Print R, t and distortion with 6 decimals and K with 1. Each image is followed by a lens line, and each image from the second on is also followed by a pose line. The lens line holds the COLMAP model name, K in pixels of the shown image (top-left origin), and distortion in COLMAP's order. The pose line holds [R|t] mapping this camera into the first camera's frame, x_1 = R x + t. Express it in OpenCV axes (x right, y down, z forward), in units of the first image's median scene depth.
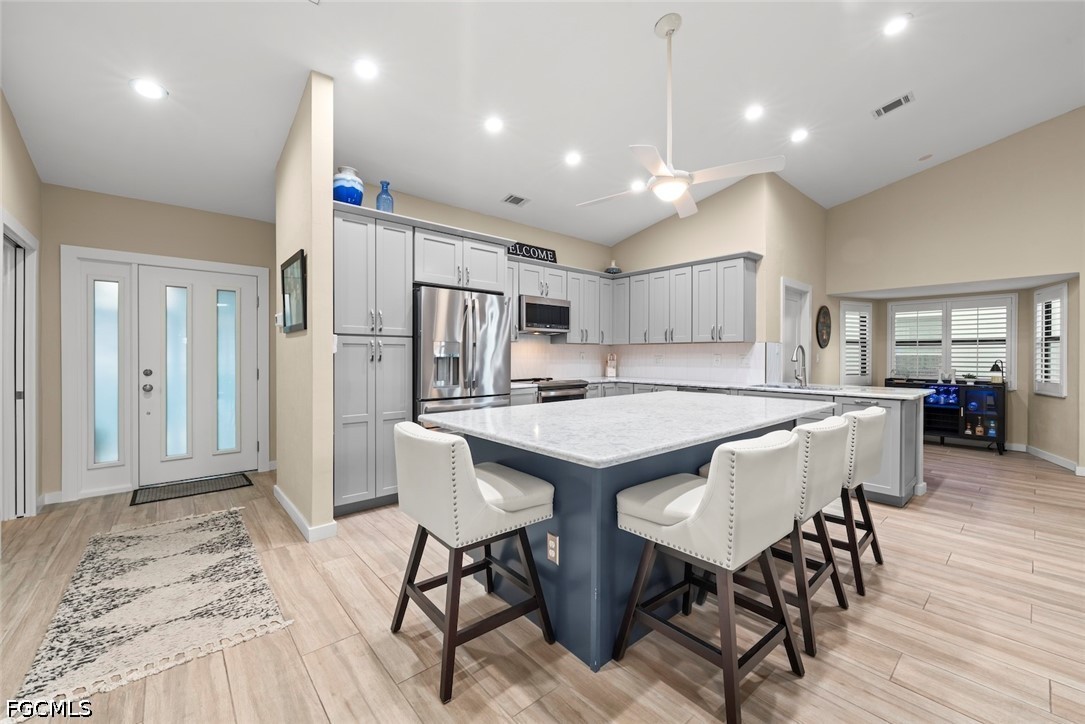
lens RADIAL K [[431.0, 0, 544.6], [0, 431.0, 358.4], [0, 0, 1]] dist [-0.000656, -0.000050]
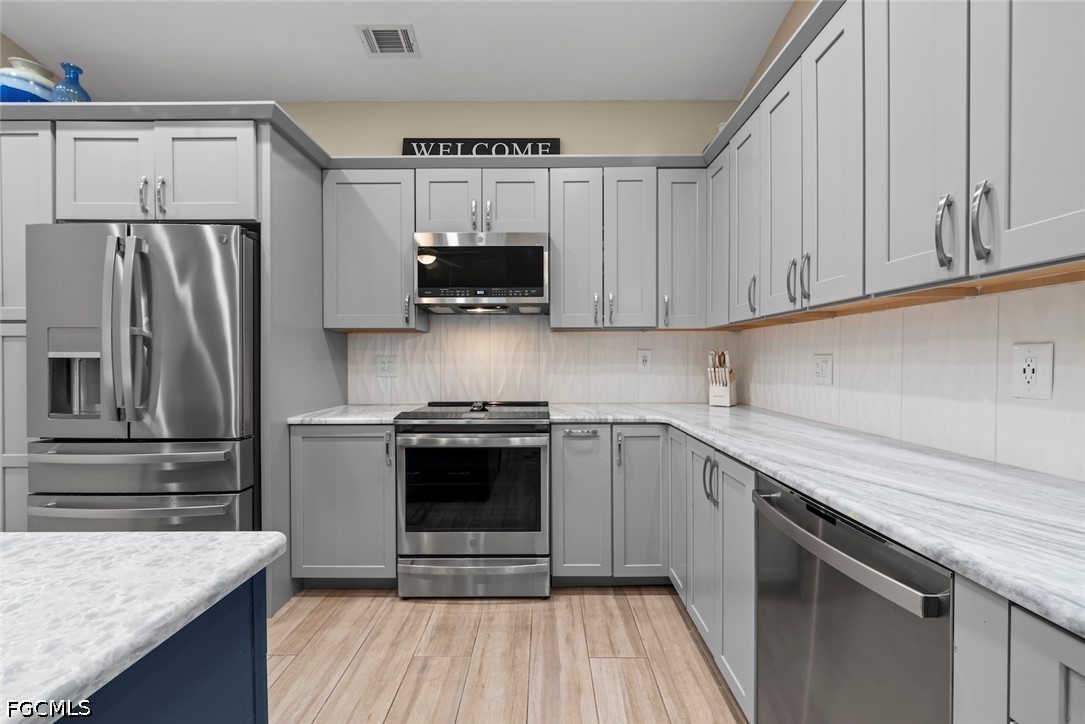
lens RADIAL K [[432.3, 0, 542.8], [0, 432.3, 363.5], [0, 0, 1]] dist [0.001062, 0.000109]
pose [[0.748540, 0.002153, -0.663086, 0.385794], [-0.001535, 0.999998, 0.001513, 0.001359], [0.663087, -0.000115, 0.748542, 0.727729]]
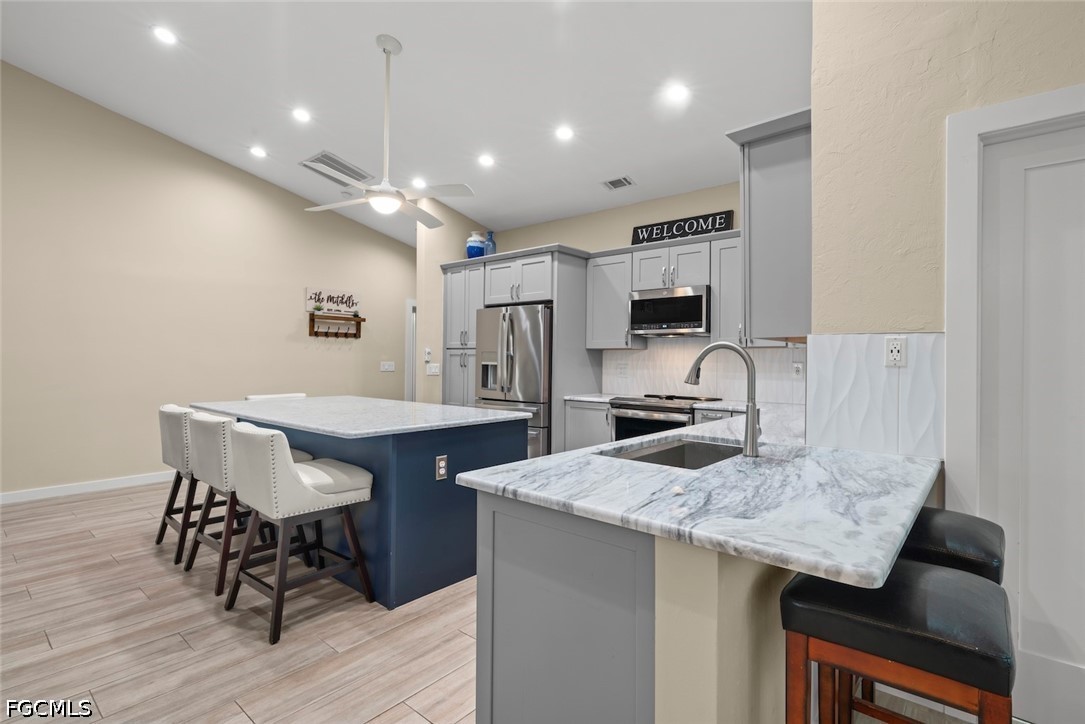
lens RADIAL K [[520.4, 0, 542.4], [0, 520.4, 357.2], [0, 0, 1]] dist [0.001304, 0.000137]
pose [[0.146440, -0.005540, -0.989204, 0.910968], [-0.017089, 0.999821, -0.008129, -0.010412], [0.989072, 0.018095, 0.146319, 0.689787]]
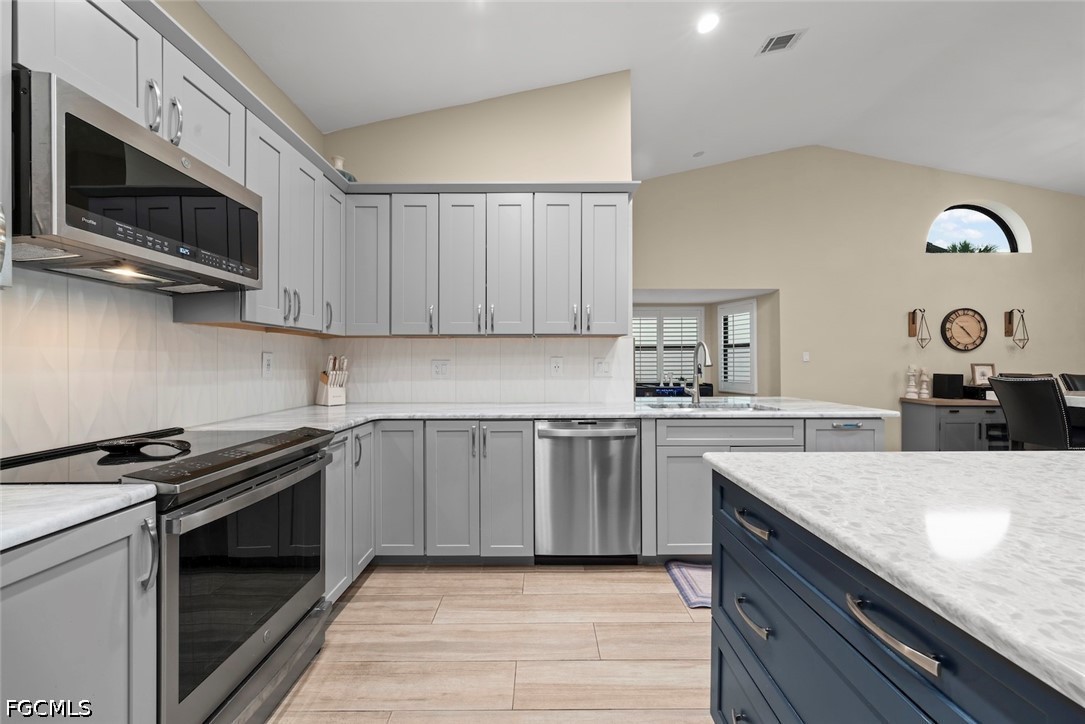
lens RADIAL K [[412.1, 0, 542.5], [0, 412.1, 362.0], [0, 0, 1]] dist [-0.001457, -0.000195]
pose [[0.658899, -0.002613, 0.752227, -0.041129], [0.010466, 0.999929, -0.005693, 0.000859], [-0.752159, 0.011624, 0.658879, 0.682751]]
